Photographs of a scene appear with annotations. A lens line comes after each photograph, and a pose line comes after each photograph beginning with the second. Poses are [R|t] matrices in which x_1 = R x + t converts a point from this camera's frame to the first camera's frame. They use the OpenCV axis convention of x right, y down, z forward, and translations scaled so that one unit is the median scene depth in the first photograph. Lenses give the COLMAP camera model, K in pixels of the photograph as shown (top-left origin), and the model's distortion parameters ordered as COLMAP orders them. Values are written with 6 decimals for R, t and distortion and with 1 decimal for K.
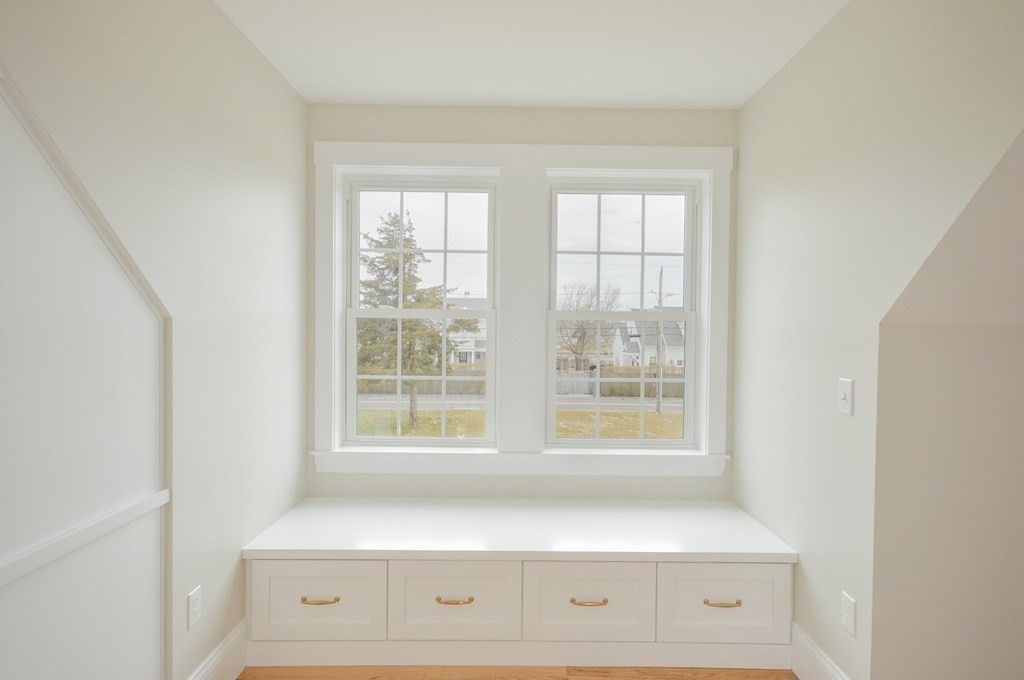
lens RADIAL K [[562.3, 0, 512.0], [0, 562.3, 340.0], [0, 0, 1]] dist [-0.000536, -0.000050]
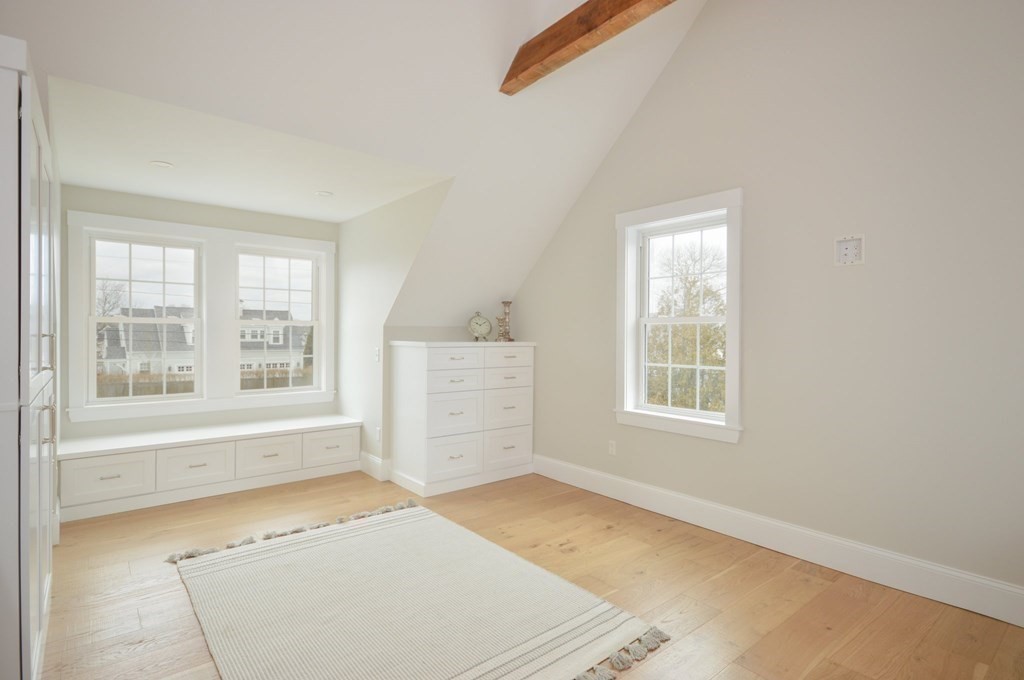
lens RADIAL K [[515.8, 0, 521.8], [0, 515.8, 338.0], [0, 0, 1]] dist [-0.015363, 0.012832]
pose [[0.773454, -0.012814, 0.633723, -0.281188], [0.010557, 0.999917, 0.007333, 0.005178], [-0.633765, 0.001018, 0.773525, -0.896488]]
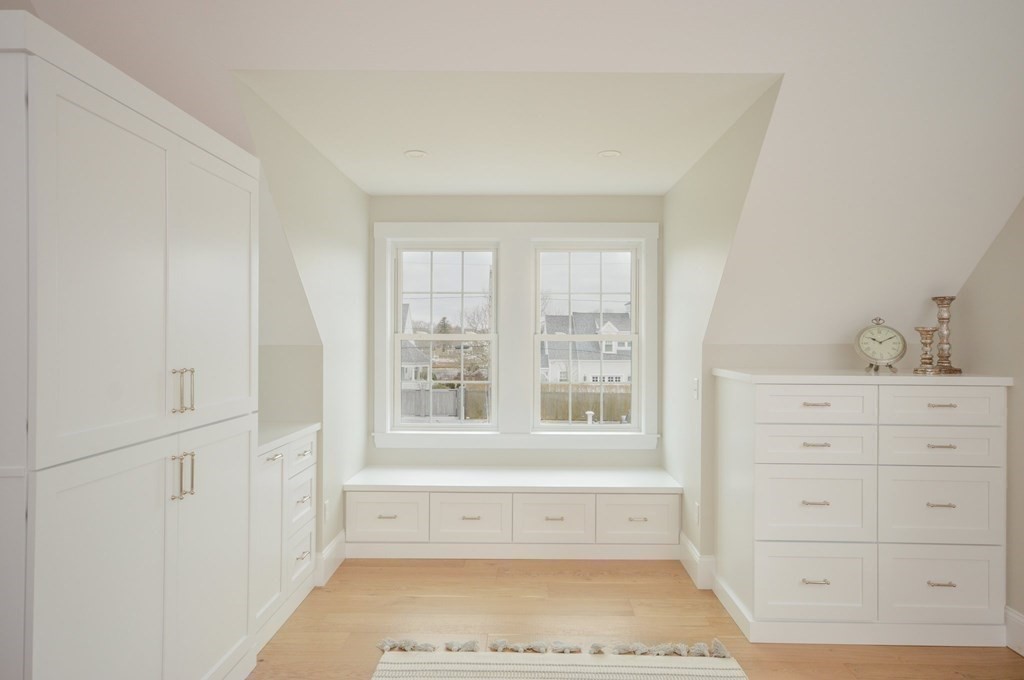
lens RADIAL K [[651.6, 0, 512.0], [0, 651.6, 340.0], [0, 0, 1]] dist [0.009237, 0.000680]
pose [[0.999565, -0.007803, -0.028428, 0.056735], [0.007517, 0.999920, -0.010153, -0.023442], [0.028505, 0.009935, 0.999544, -0.688559]]
